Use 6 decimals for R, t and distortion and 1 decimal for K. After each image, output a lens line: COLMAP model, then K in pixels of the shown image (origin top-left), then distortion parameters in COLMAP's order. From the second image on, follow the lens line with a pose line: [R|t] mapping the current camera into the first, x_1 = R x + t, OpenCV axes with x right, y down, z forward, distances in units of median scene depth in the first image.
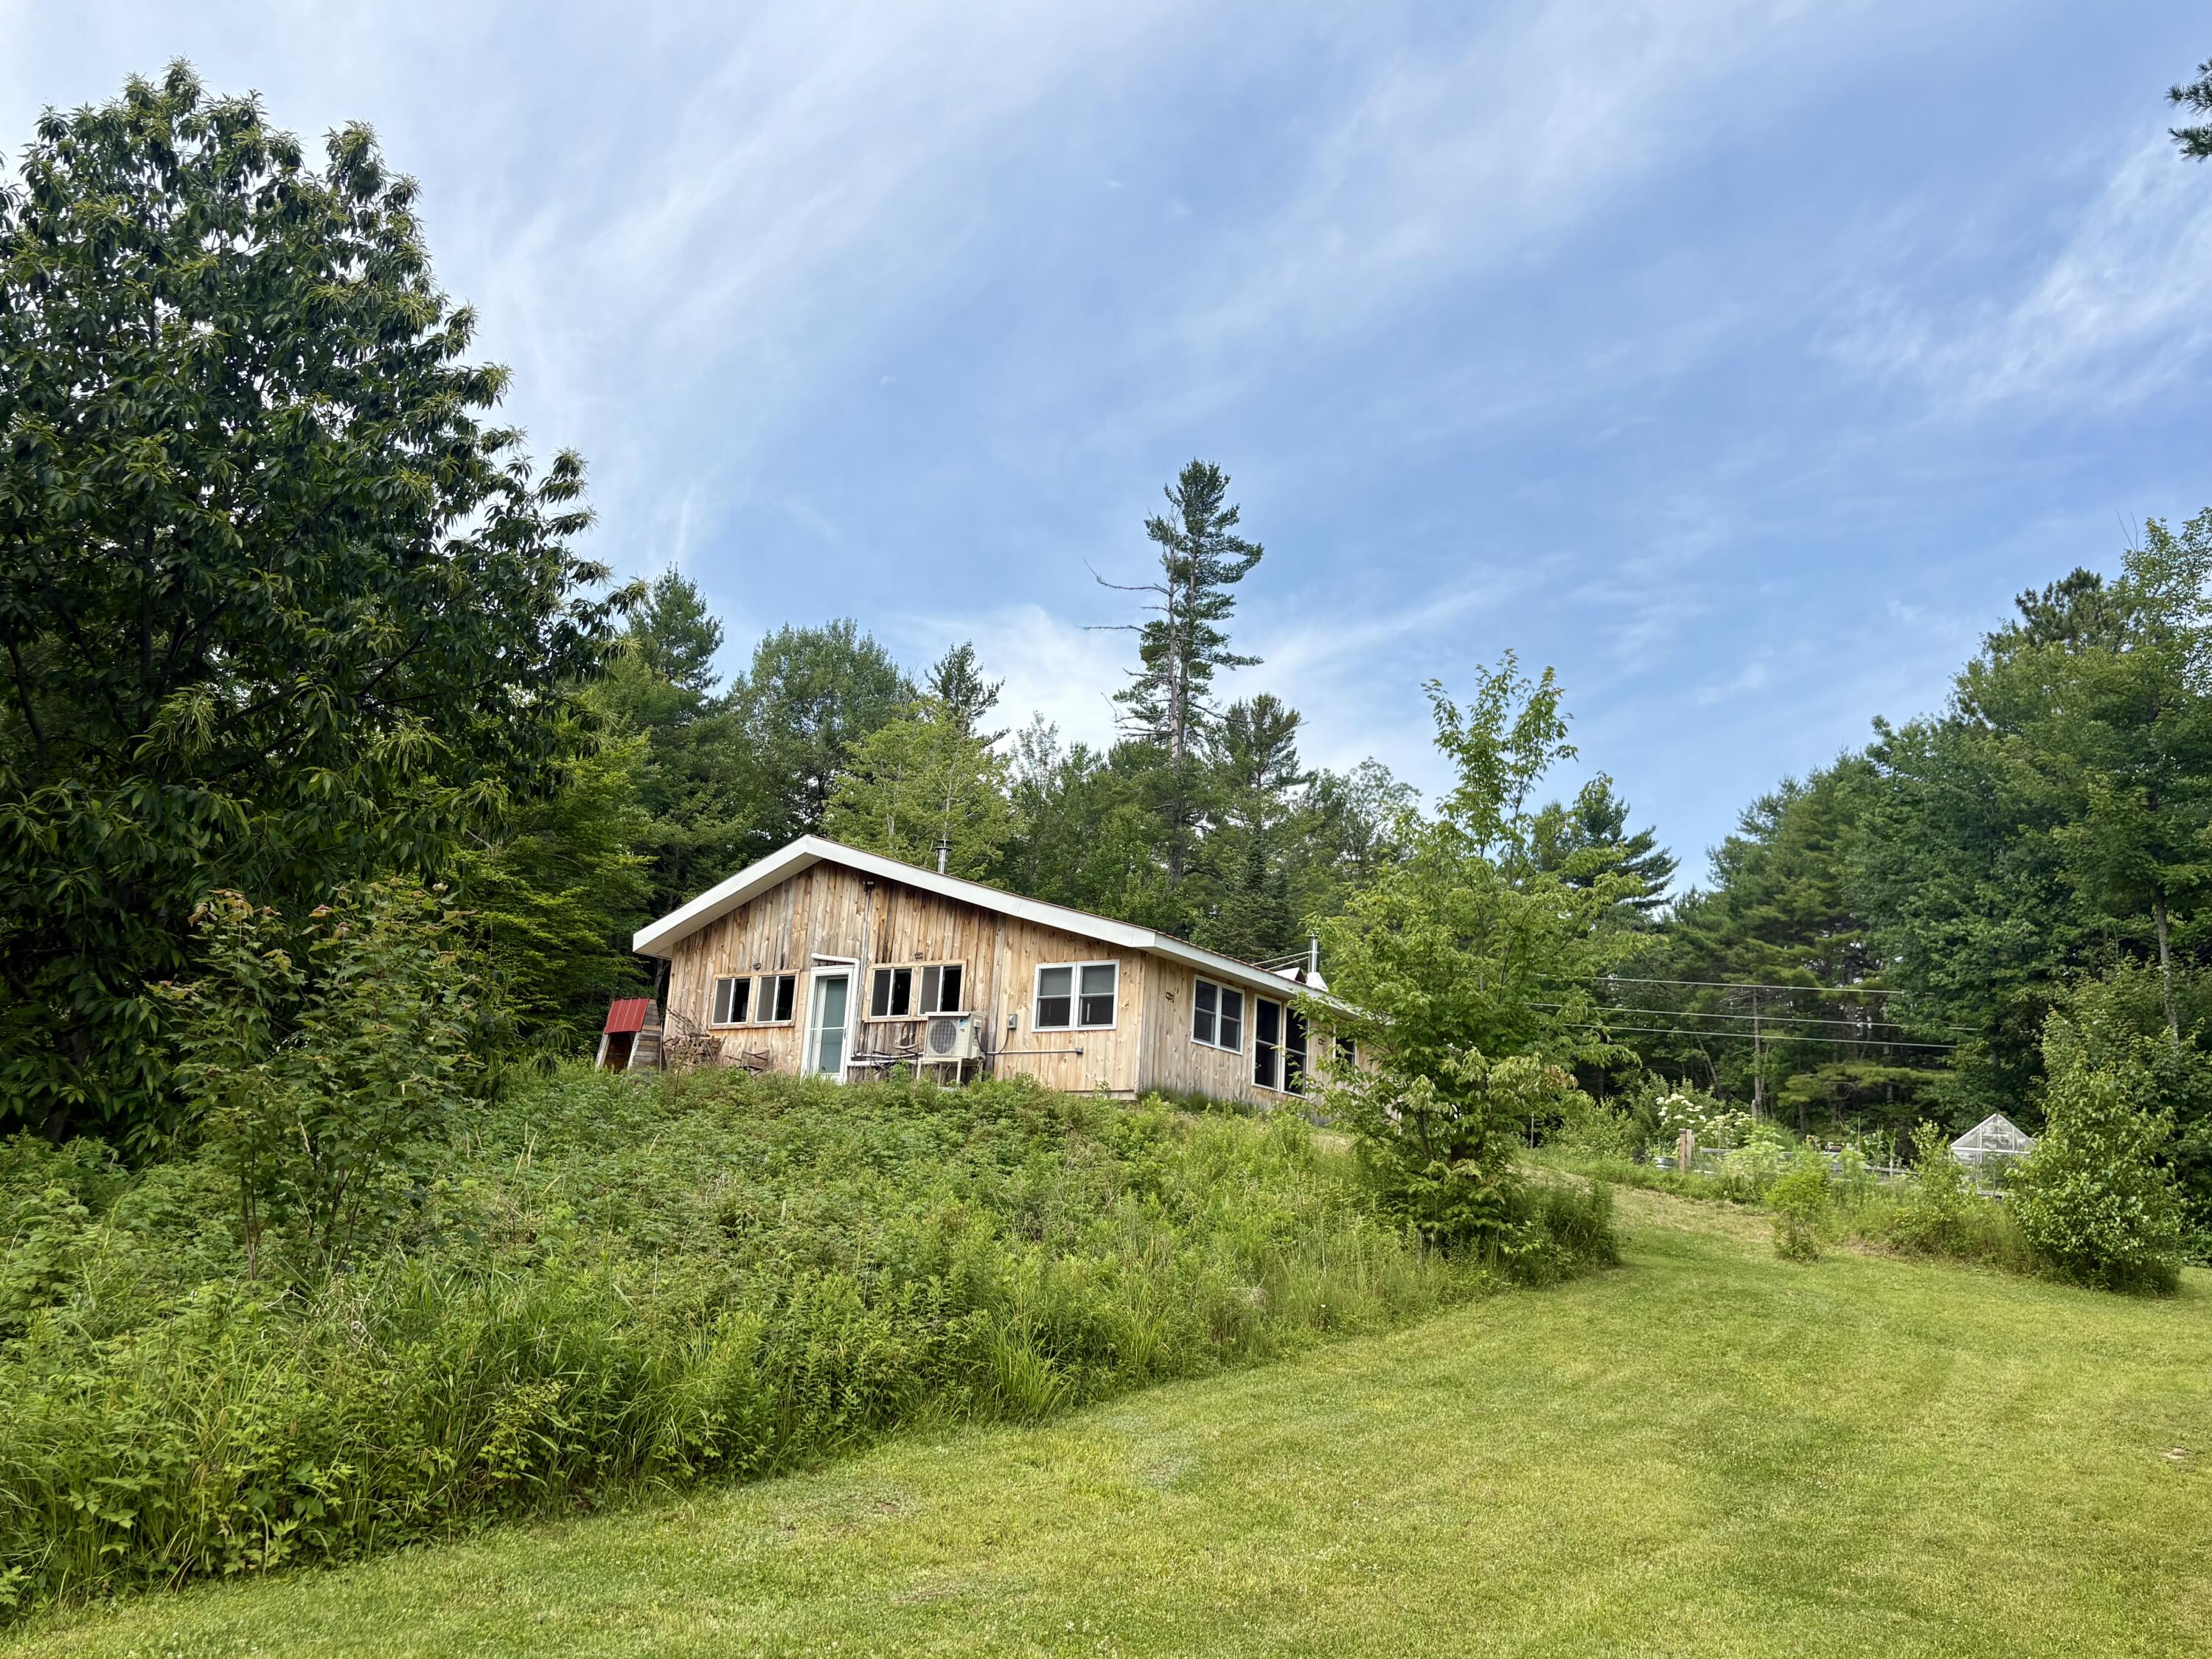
lens RADIAL K [[1885.7, 0, 1106.0], [0, 1885.7, 829.5], [0, 0, 1]] dist [0.097697, -0.080969]
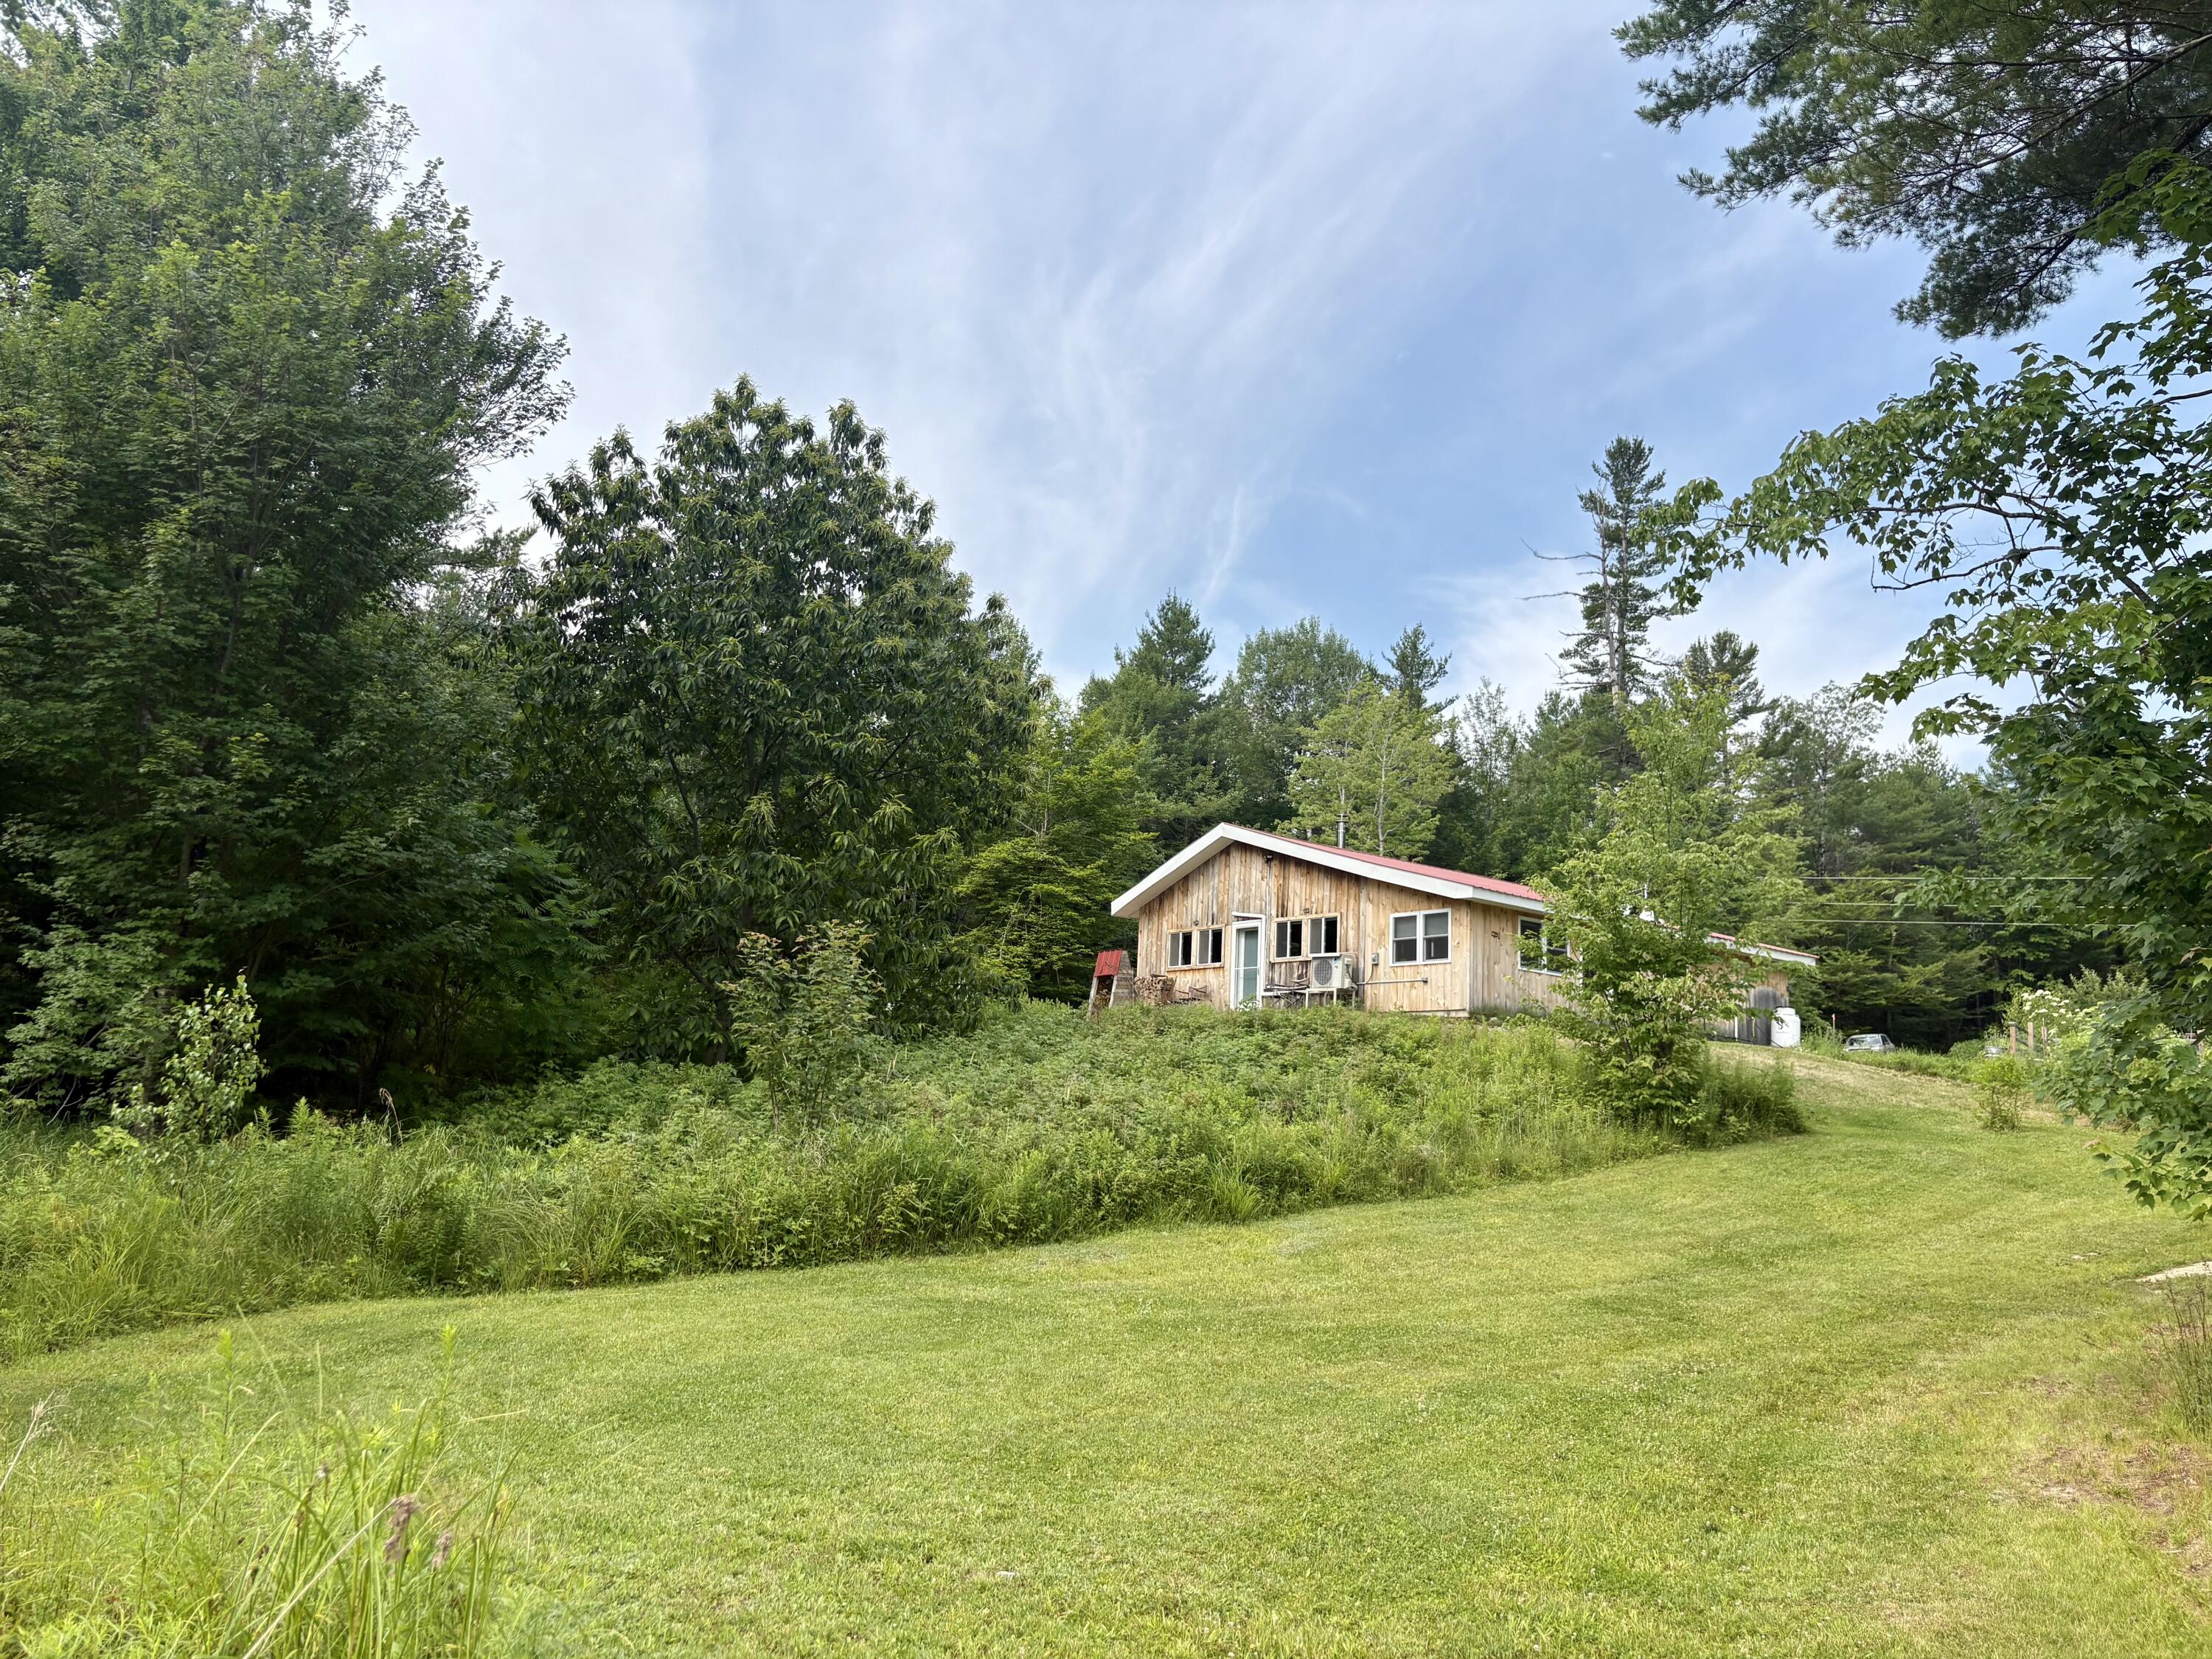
lens RADIAL K [[1692.1, 0, 1106.0], [0, 1692.1, 829.5], [0, 0, 1]] dist [0.112754, -0.003035]
pose [[0.950479, -0.069206, -0.302986, 0.123642], [0.079336, 0.996622, 0.021238, -0.024253], [0.300493, -0.044224, 0.952758, -0.156300]]
